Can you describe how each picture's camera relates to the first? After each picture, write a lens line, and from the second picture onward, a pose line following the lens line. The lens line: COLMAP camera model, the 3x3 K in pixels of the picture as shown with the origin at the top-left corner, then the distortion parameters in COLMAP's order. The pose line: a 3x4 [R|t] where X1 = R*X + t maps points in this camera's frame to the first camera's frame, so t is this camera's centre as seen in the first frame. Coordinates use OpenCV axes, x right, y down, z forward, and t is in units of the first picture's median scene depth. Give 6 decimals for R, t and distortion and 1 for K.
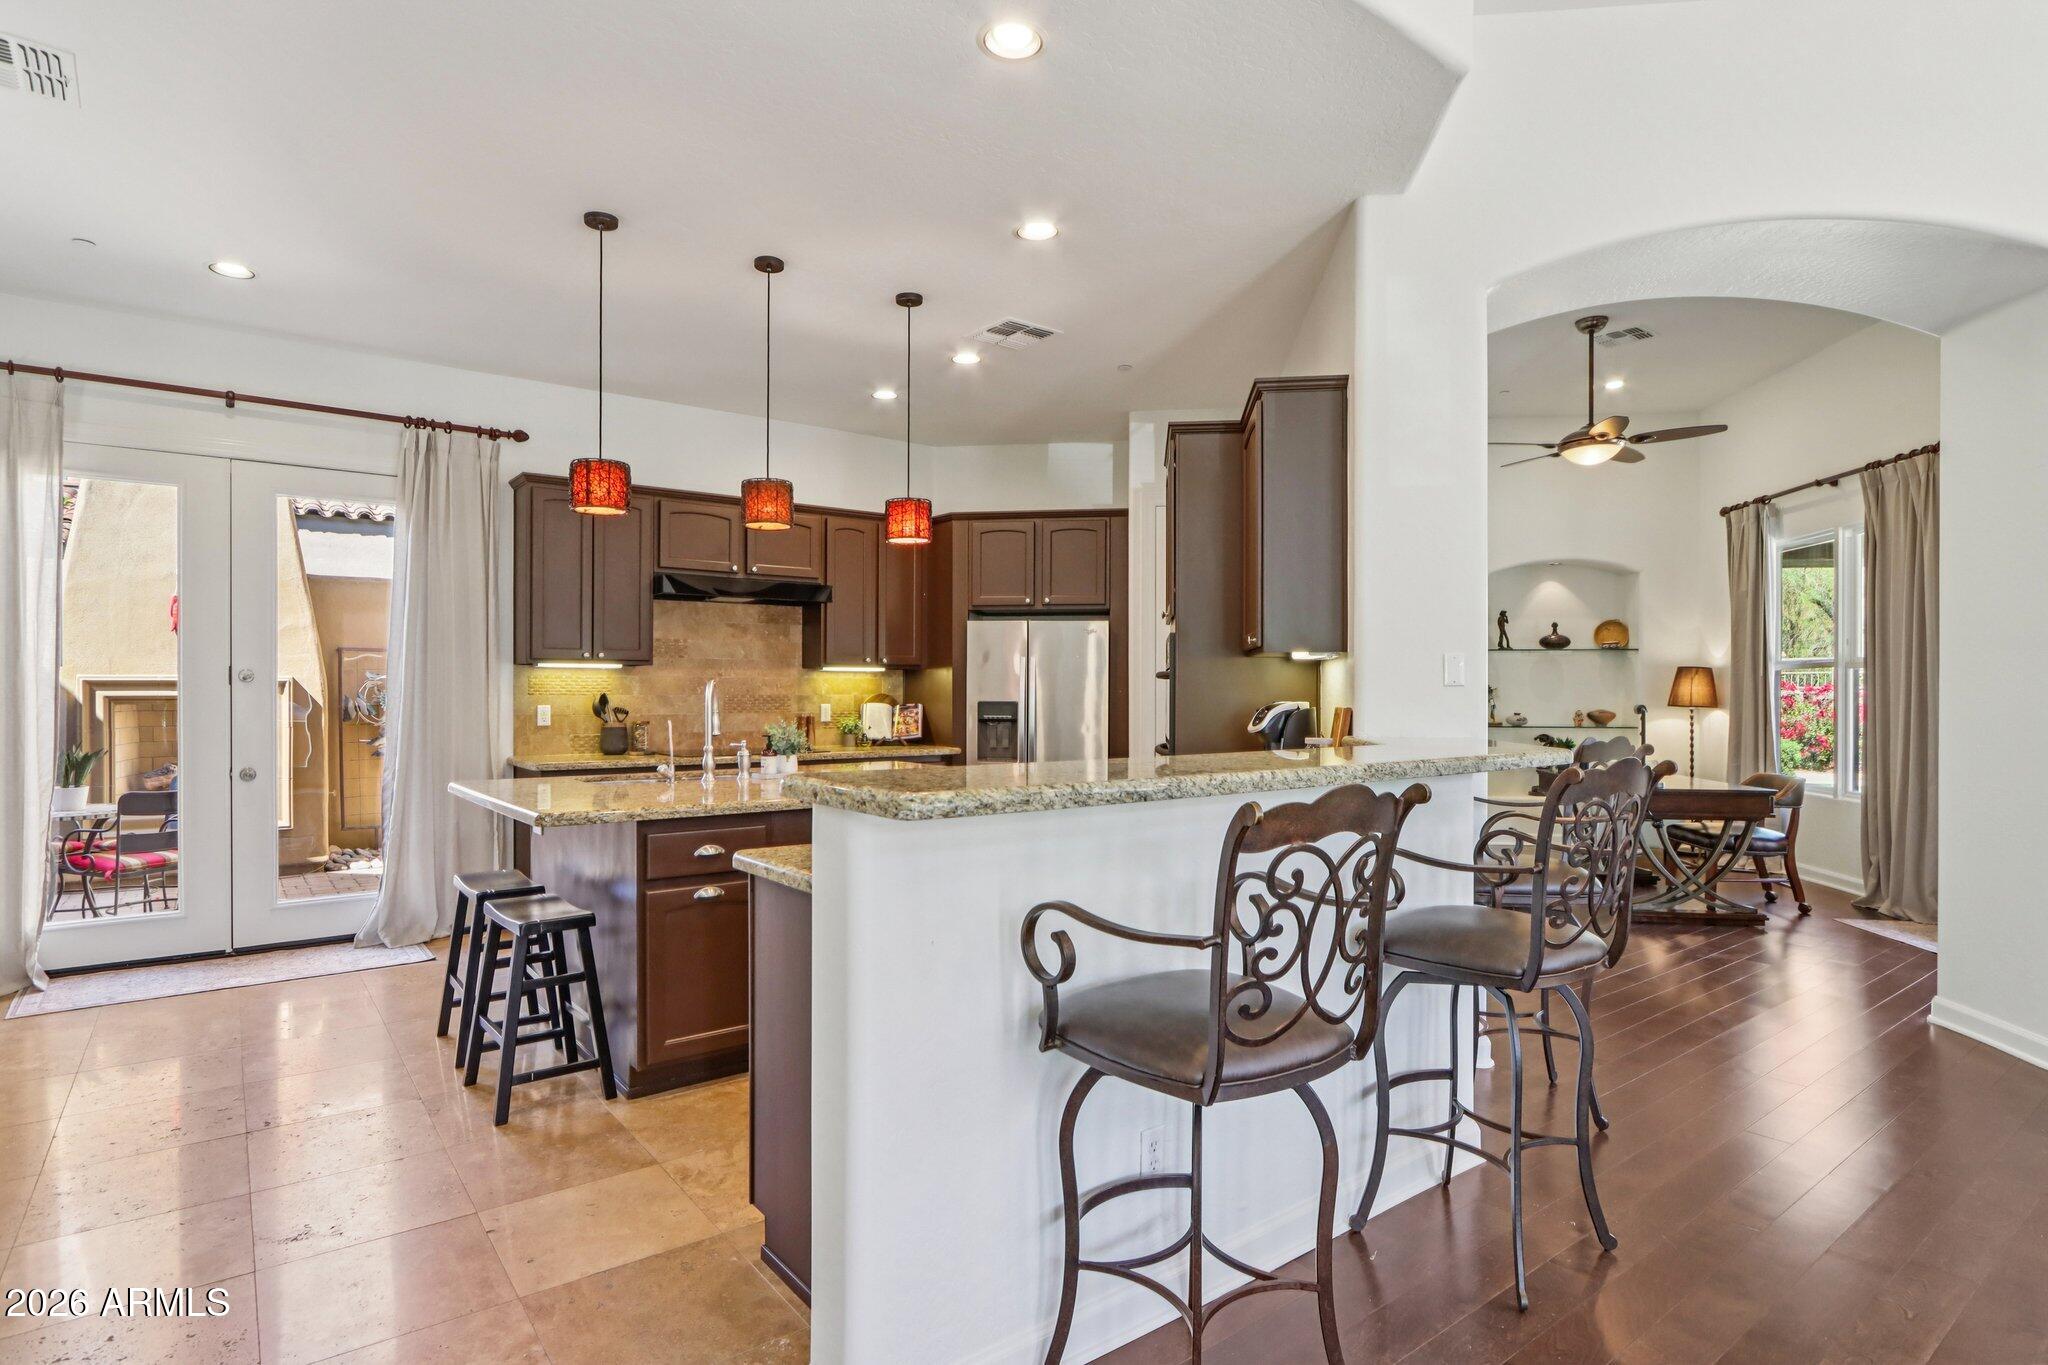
lens RADIAL K [[1053.6, 0, 981.7], [0, 1053.6, 684.1], [0, 0, 1]] dist [-0.004879, -0.000700]
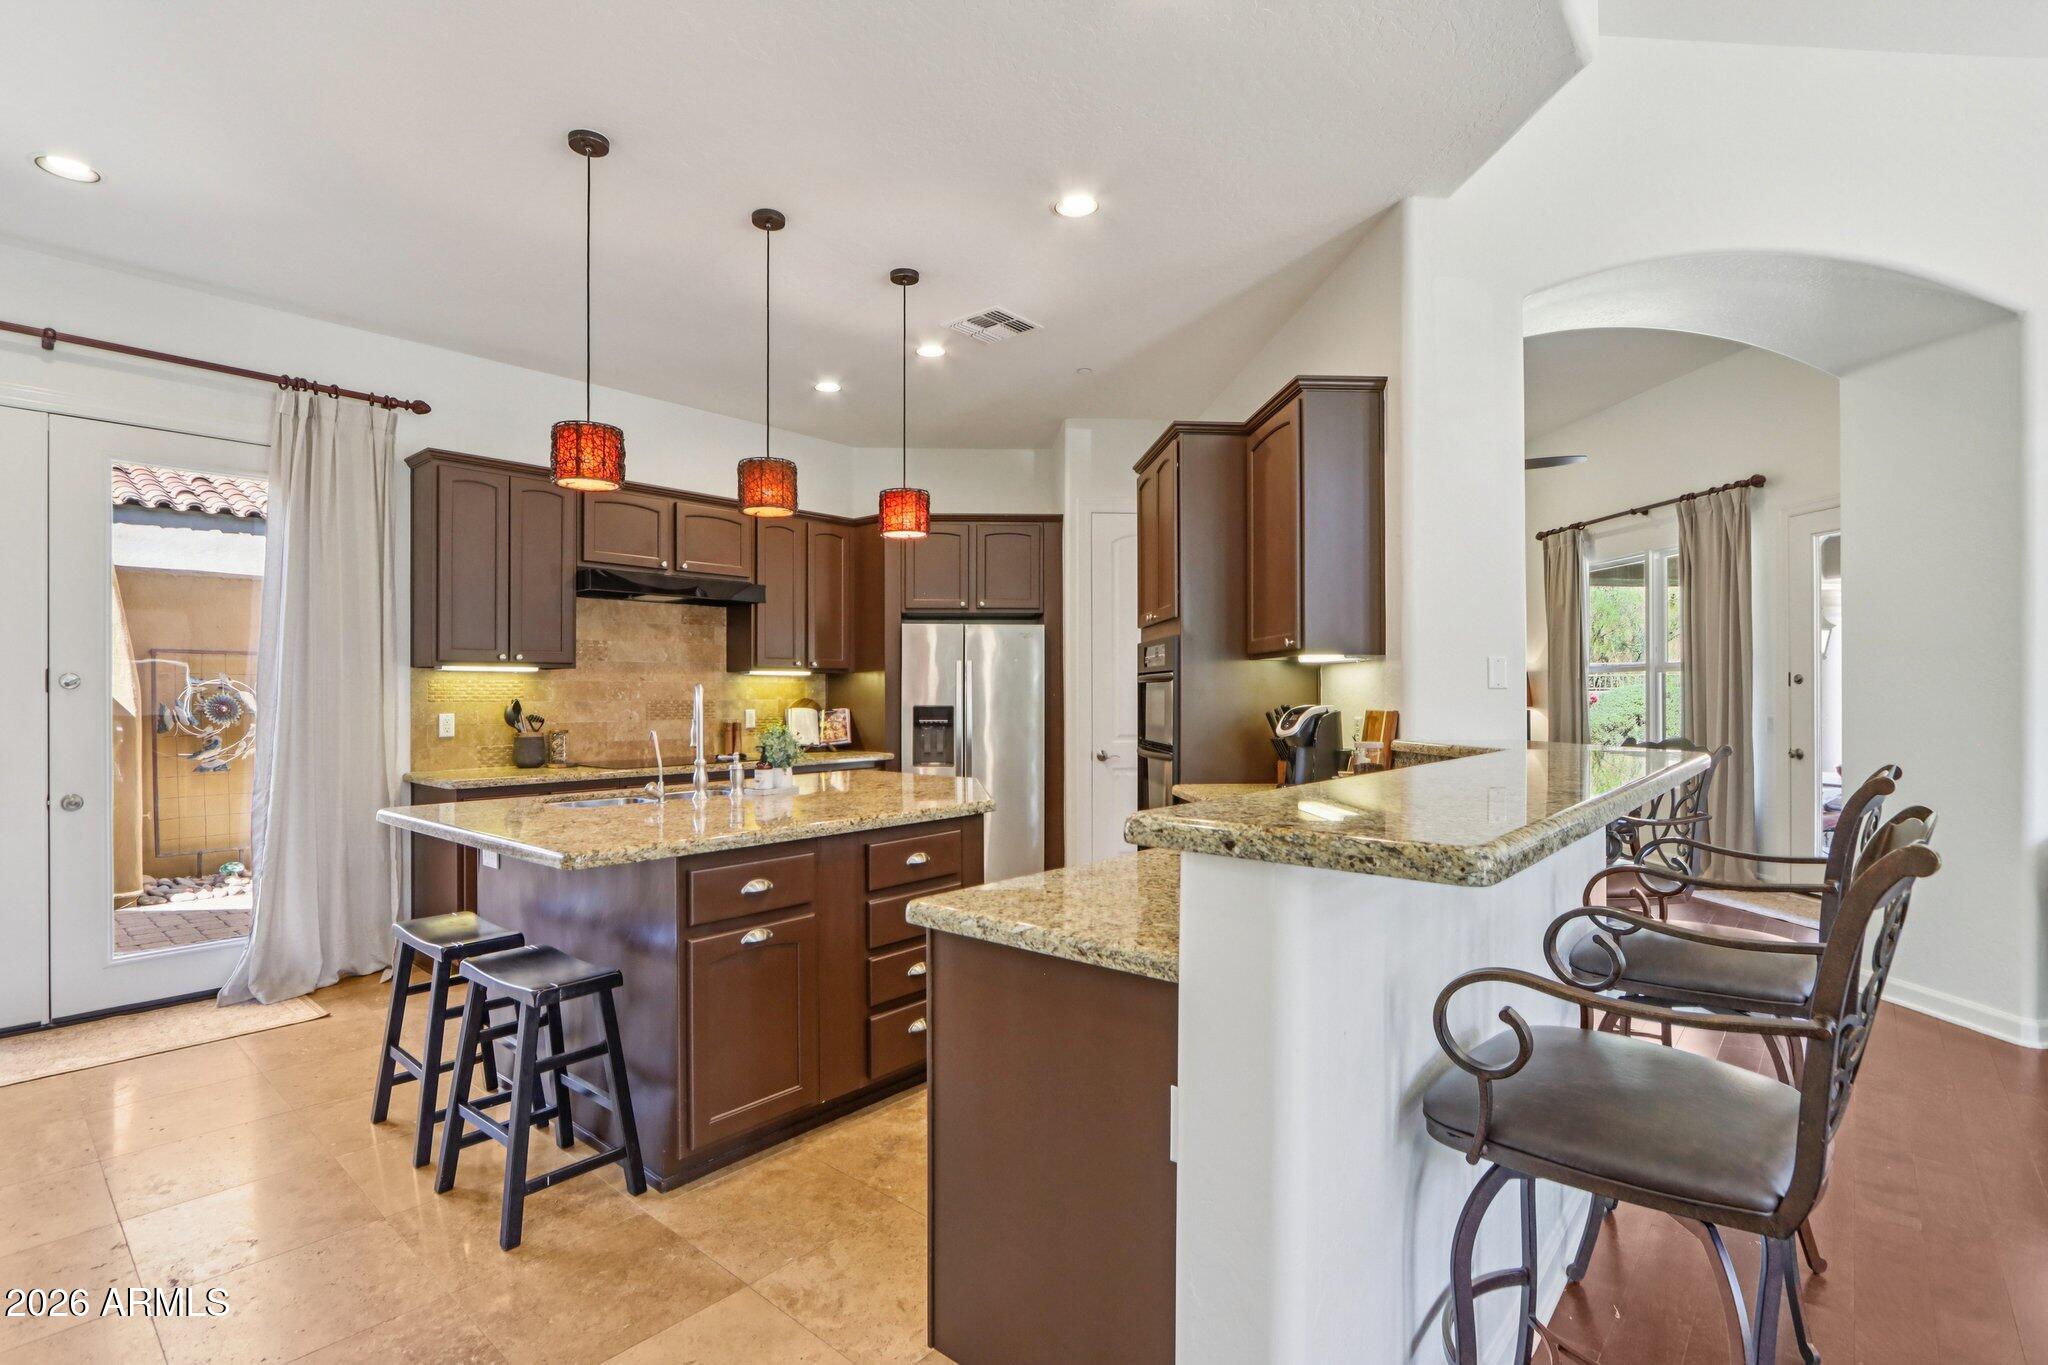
lens RADIAL K [[966.3, 0, 982.9], [0, 966.3, 684.0], [0, 0, 1]] dist [-0.004668, -0.001487]
pose [[0.980565, -0.002580, 0.196180, -0.125842], [0.003332, 0.999988, -0.003502, -0.000561], [-0.196169, 0.004088, 0.980562, 0.109963]]
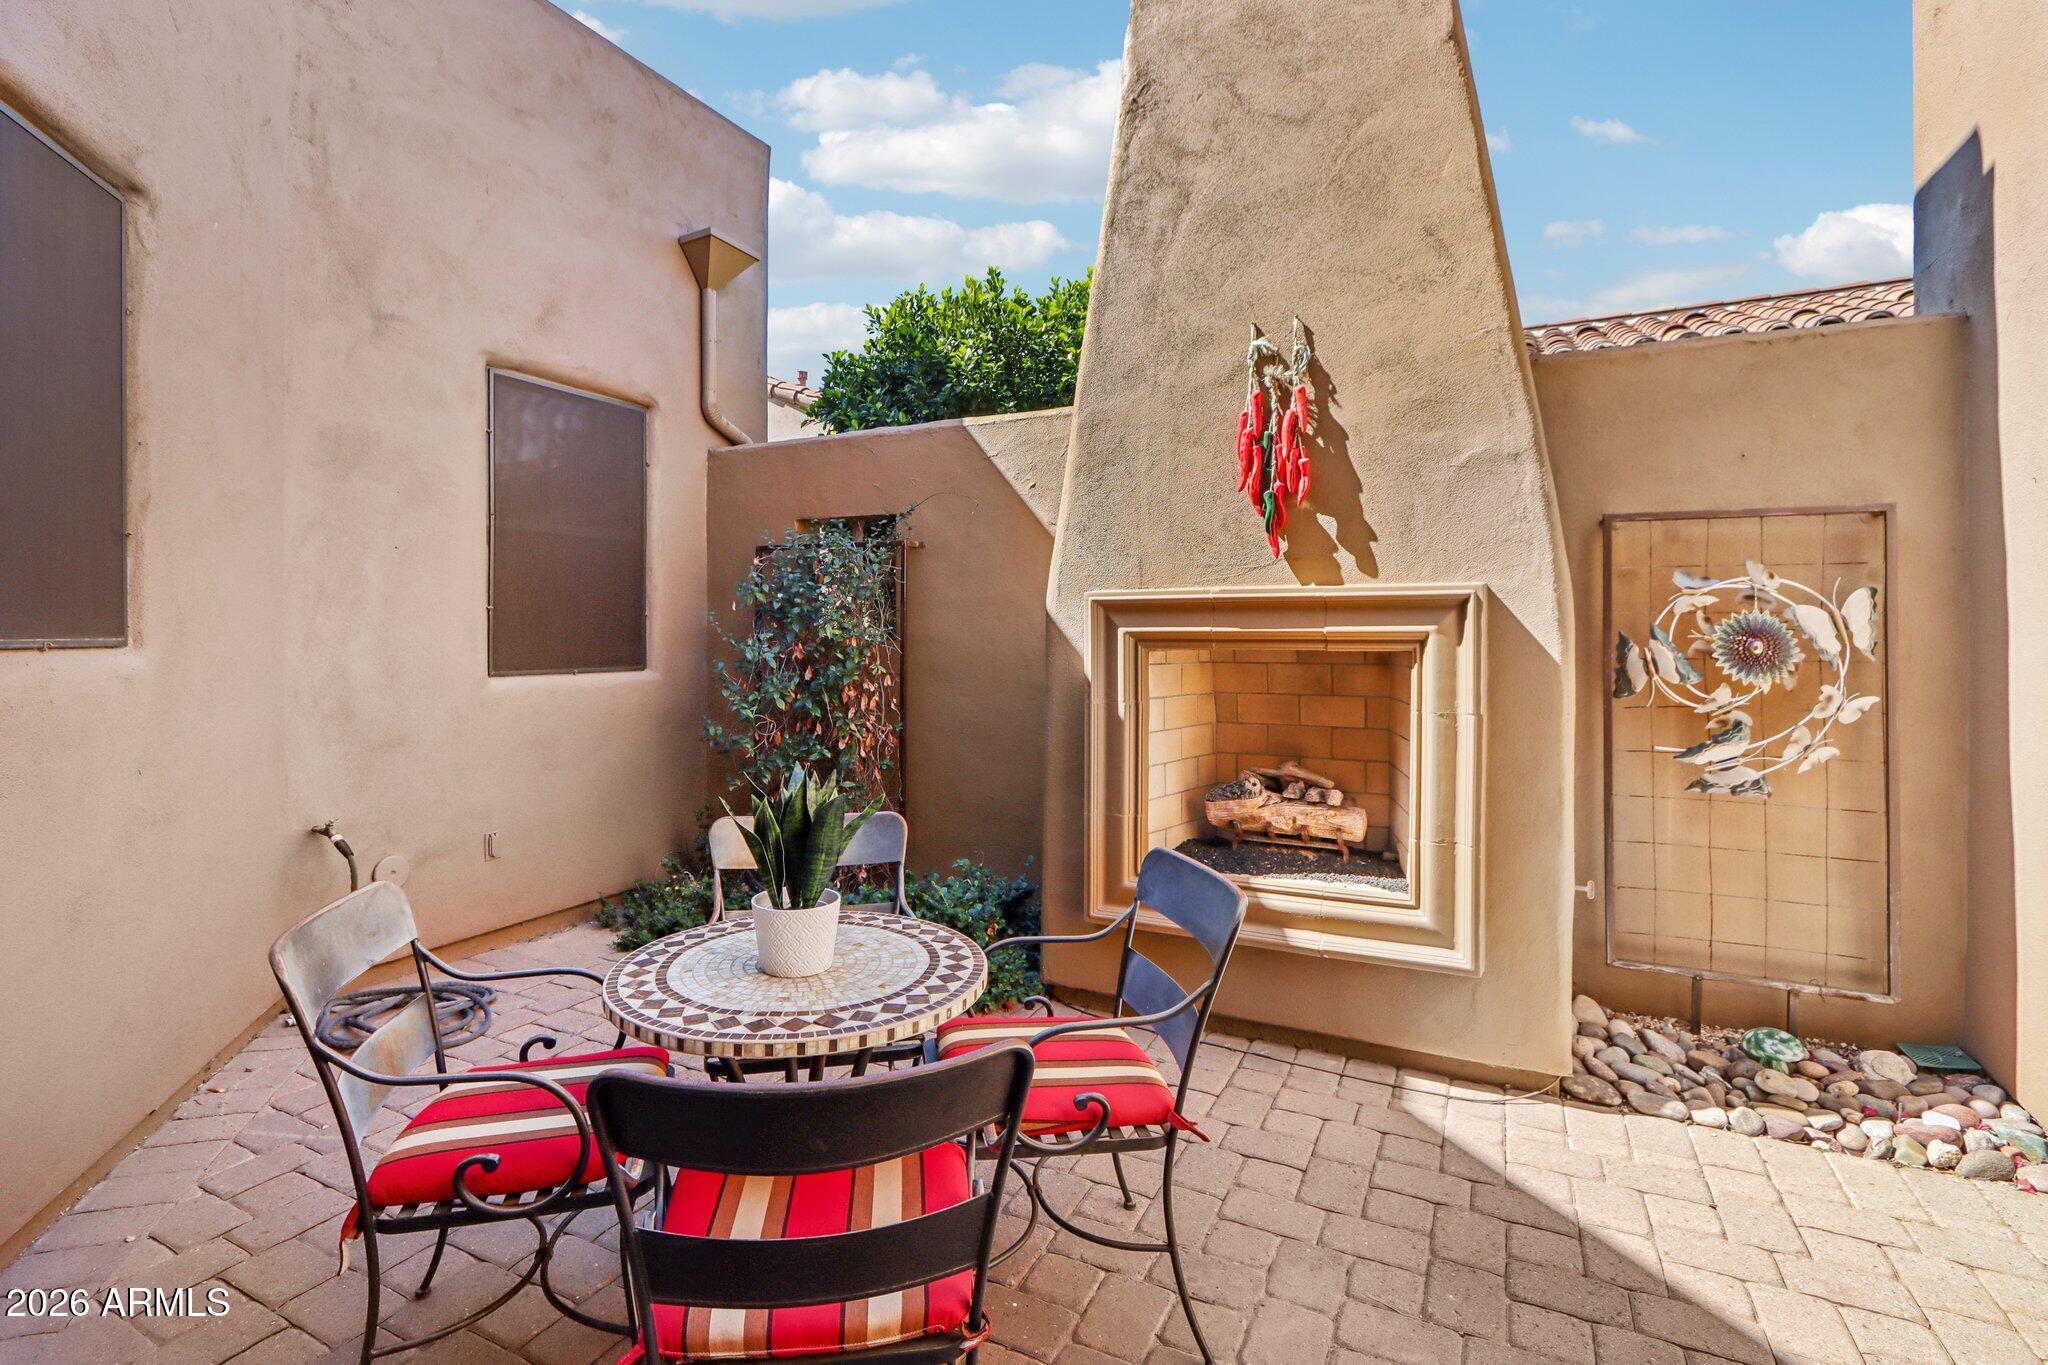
lens RADIAL K [[944.0, 0, 1023.0], [0, 944.0, 652.7], [0, 0, 1]] dist [-0.011248, 0.000010]
pose [[0.450870, 0.017944, -0.892409, -0.542669], [0.005676, 0.999720, 0.022969, 0.012032], [0.892572, -0.015421, 0.450642, 0.888679]]
